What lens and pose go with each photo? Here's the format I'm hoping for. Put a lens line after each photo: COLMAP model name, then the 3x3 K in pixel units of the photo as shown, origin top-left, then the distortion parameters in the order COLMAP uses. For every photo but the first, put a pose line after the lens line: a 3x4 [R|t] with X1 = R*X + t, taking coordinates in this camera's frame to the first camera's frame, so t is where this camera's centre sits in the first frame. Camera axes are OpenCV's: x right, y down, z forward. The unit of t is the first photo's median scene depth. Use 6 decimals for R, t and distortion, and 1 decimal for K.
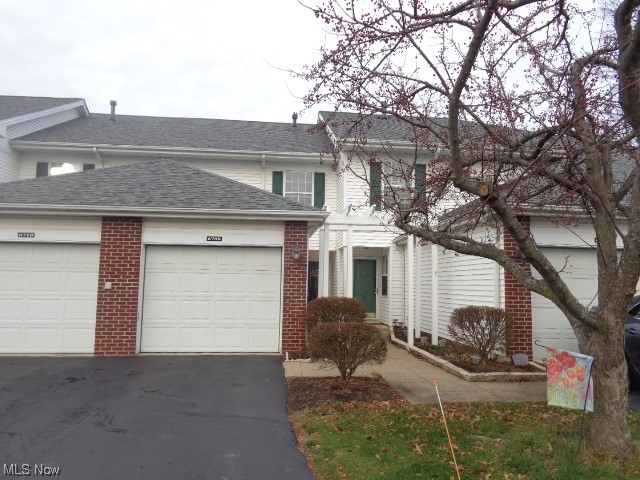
lens RADIAL K [[484.3, 0, 320.0], [0, 484.3, 240.0], [0, 0, 1]] dist [0.003060, 0.003374]
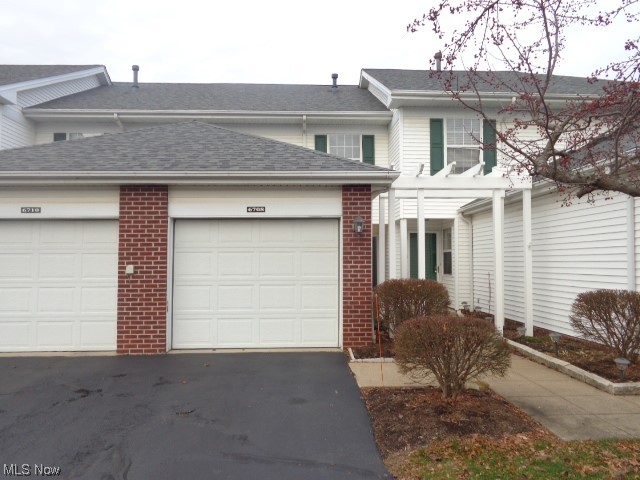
lens RADIAL K [[485.9, 0, 320.0], [0, 485.9, 240.0], [0, 0, 1]] dist [0.010400, 0.005652]
pose [[0.997795, -0.020184, -0.063226, -0.063454], [0.023056, 0.998720, 0.045026, 0.014484], [0.062236, -0.046384, 0.996983, 0.200351]]
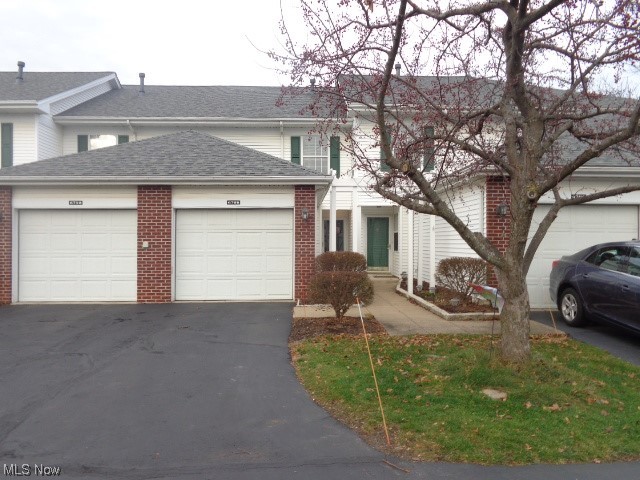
lens RADIAL K [[484.3, 0, 320.0], [0, 484.3, 240.0], [0, 0, 1]] dist [0.003060, 0.003374]
pose [[0.997529, -0.016265, -0.068349, 0.063830], [0.022054, 0.996152, 0.084817, -0.006978], [0.066706, -0.086115, 0.994050, -0.135807]]
